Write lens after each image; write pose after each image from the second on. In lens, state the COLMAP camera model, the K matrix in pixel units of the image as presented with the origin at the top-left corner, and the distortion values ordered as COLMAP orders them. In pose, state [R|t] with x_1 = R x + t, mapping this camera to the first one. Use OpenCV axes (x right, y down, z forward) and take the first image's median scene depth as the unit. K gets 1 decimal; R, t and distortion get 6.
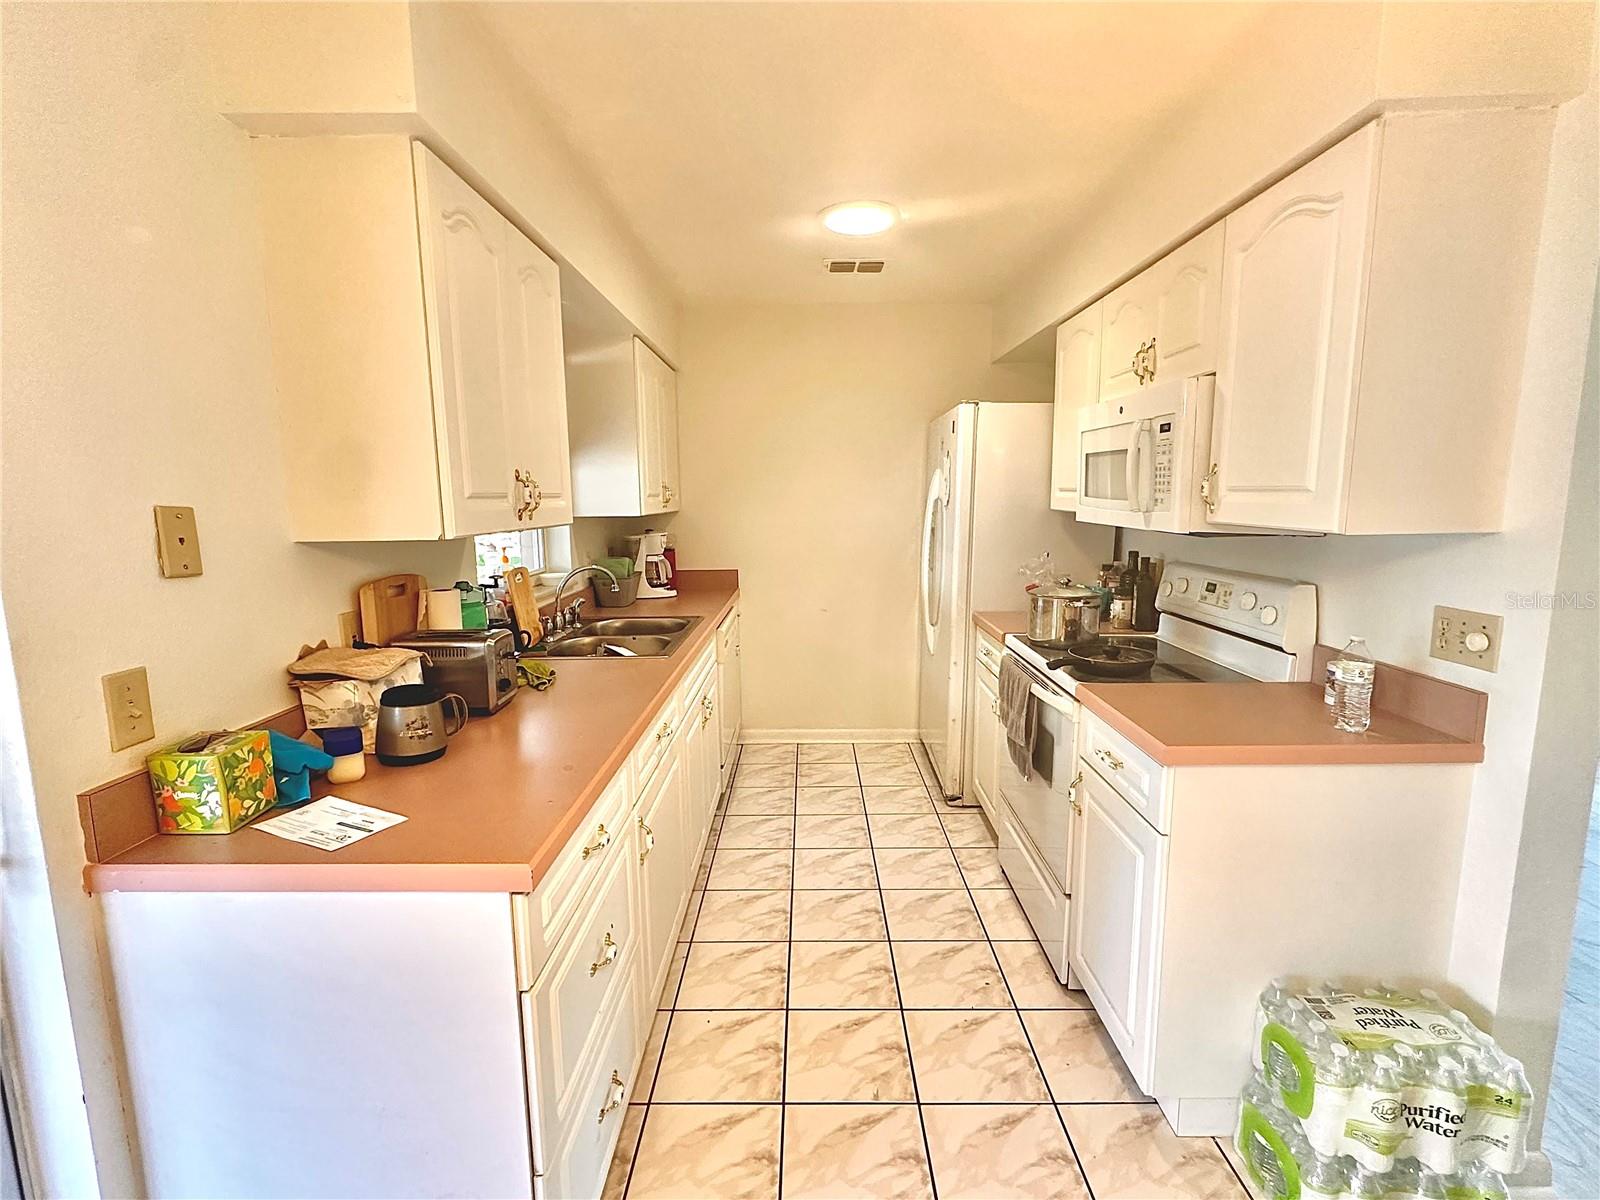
lens RADIAL K [[736.2, 0, 798.7], [0, 736.2, 603.4], [0, 0, 1]] dist [-0.004265, 0.000664]
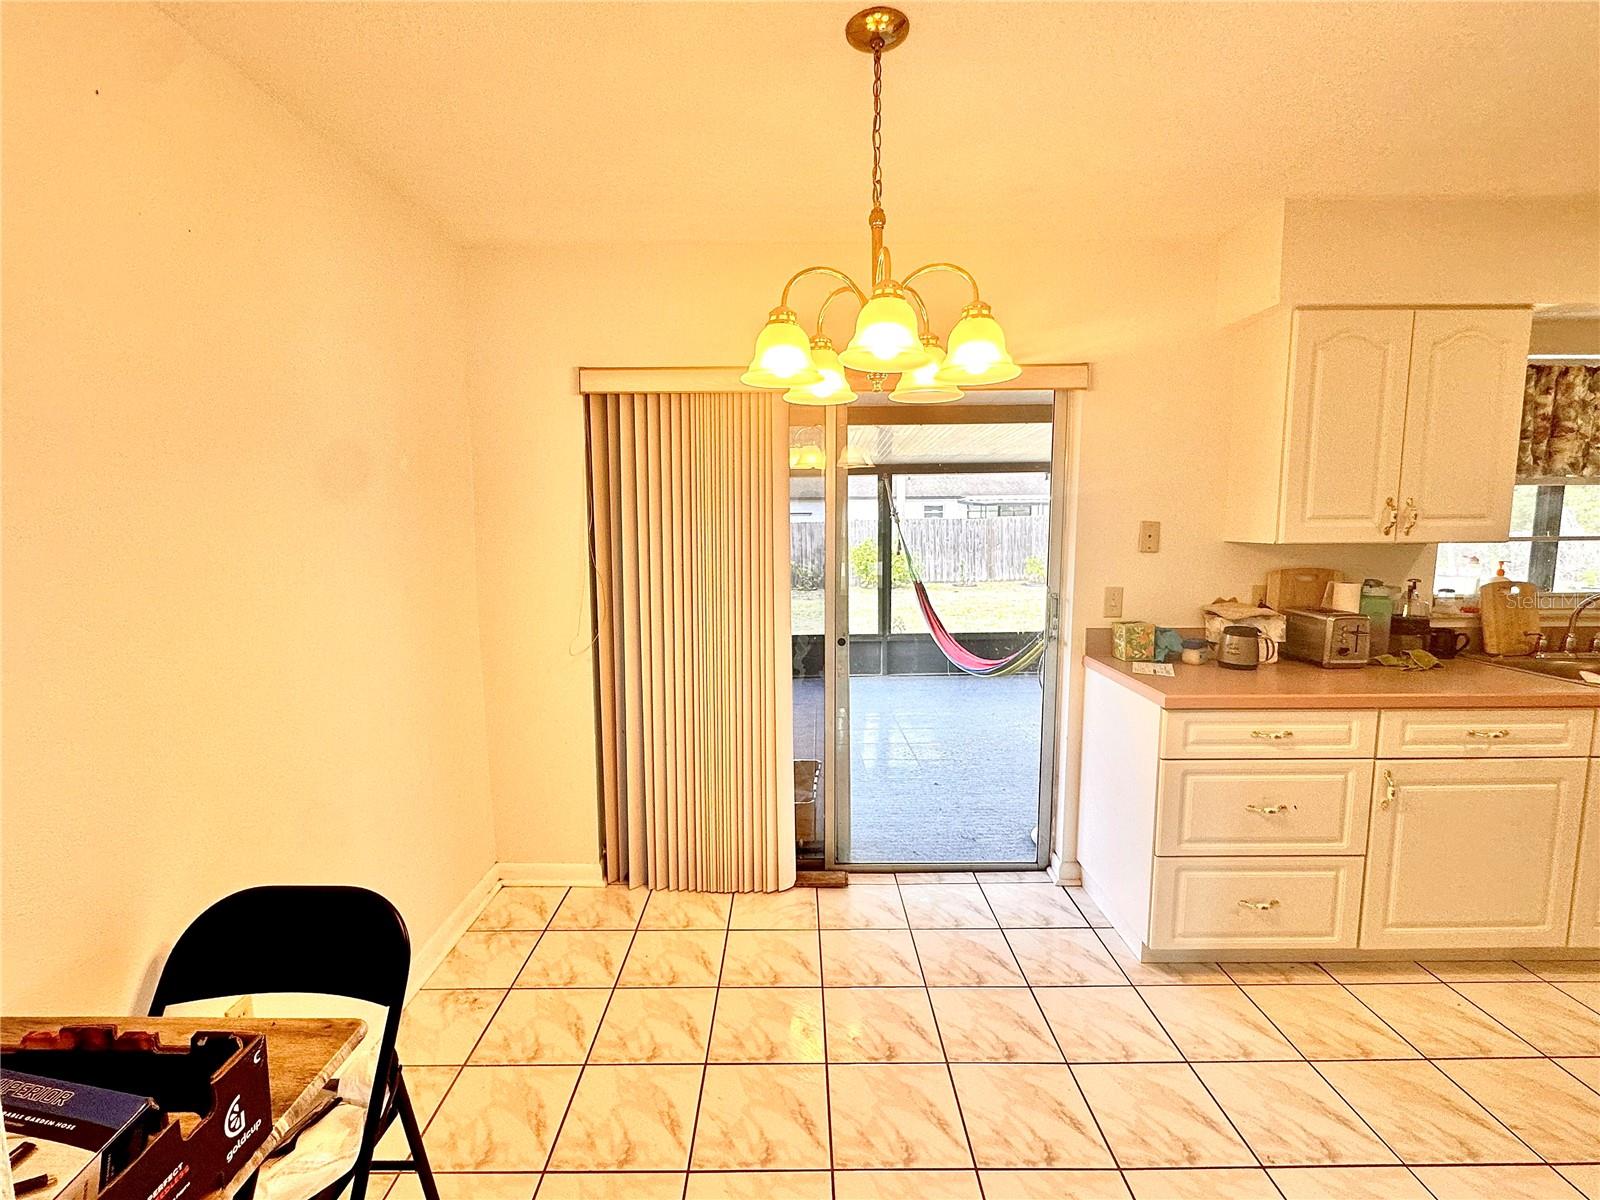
lens RADIAL K [[736.2, 0, 798.7], [0, 736.2, 603.4], [0, 0, 1]] dist [-0.004265, 0.000664]
pose [[0.007819, 0.121170, -0.992601, 1.255624], [-0.140222, 0.982956, 0.118889, 0.000756], [0.990089, 0.138254, 0.024677, -0.089166]]
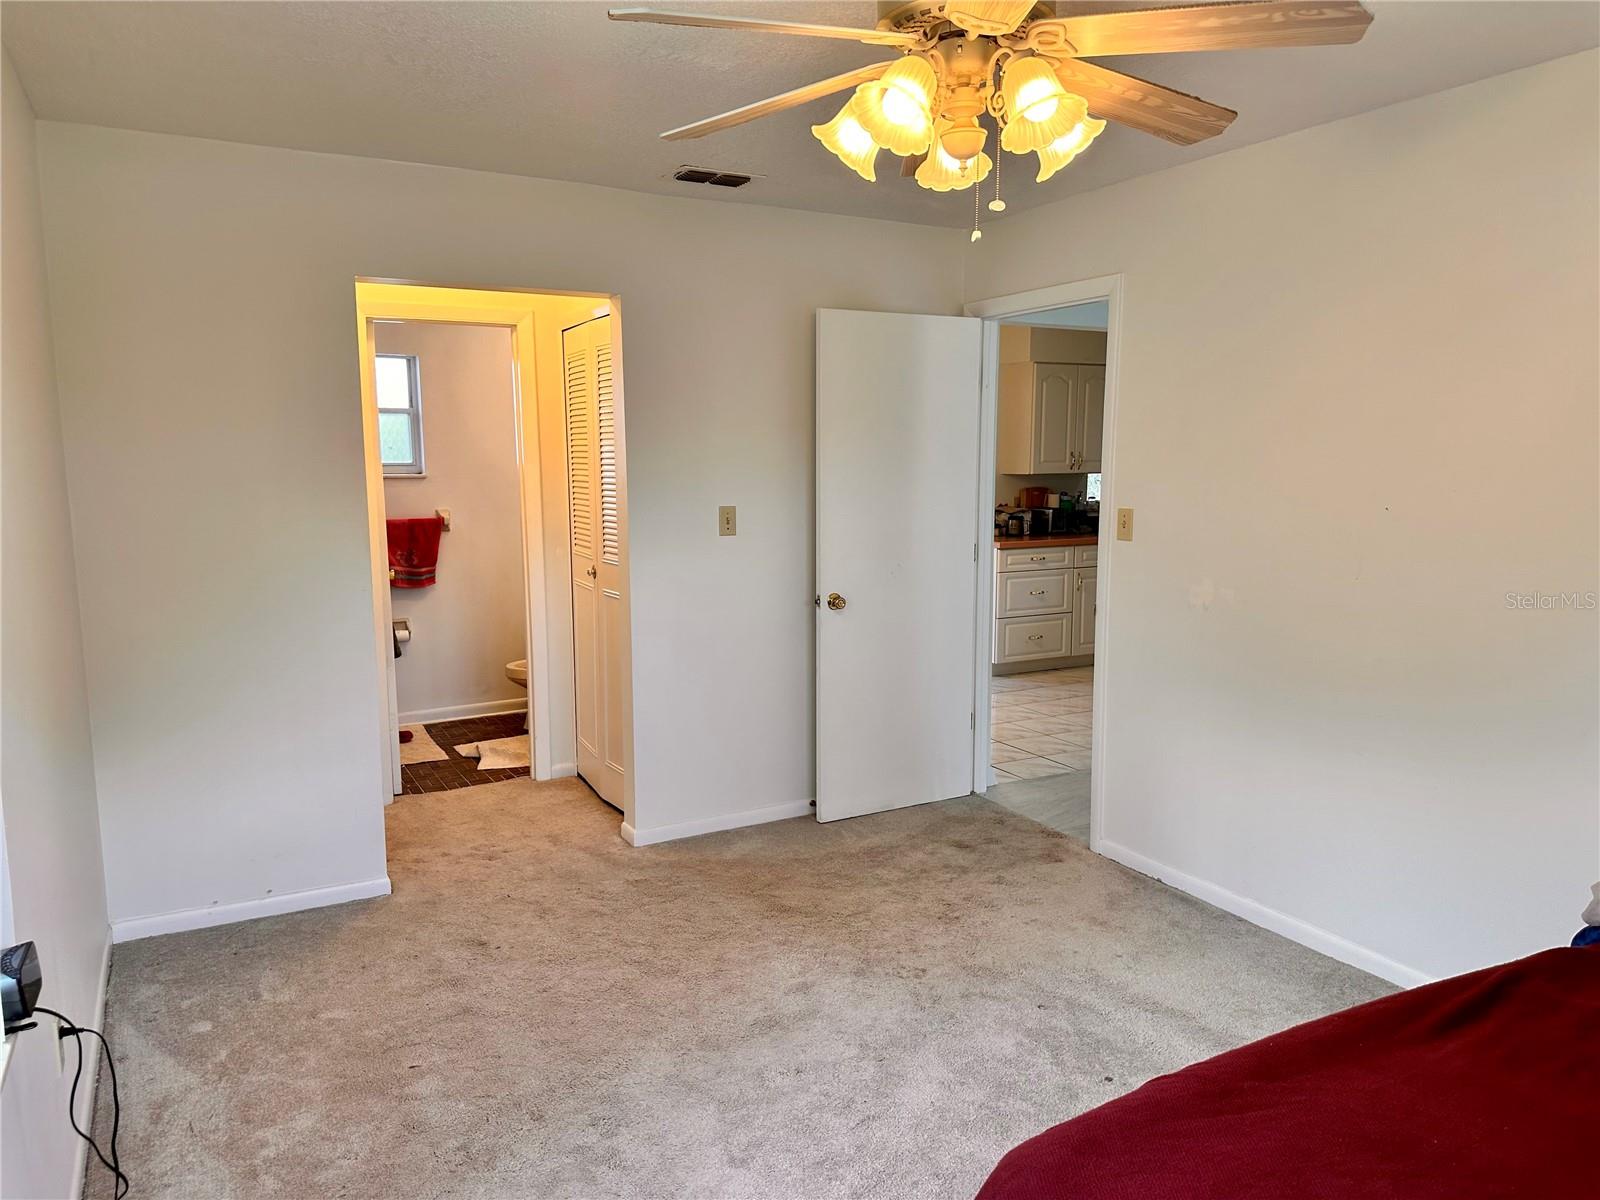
lens RADIAL K [[1129.6, 0, 800.0], [0, 1129.6, 600.0], [0, 0, 1]] dist [0.044754, -0.000887]
pose [[0.486070, 0.124227, -0.865046, 3.912716], [-0.134756, 0.988661, 0.066259, 0.313732], [0.863468, 0.084364, 0.497299, -2.688222]]
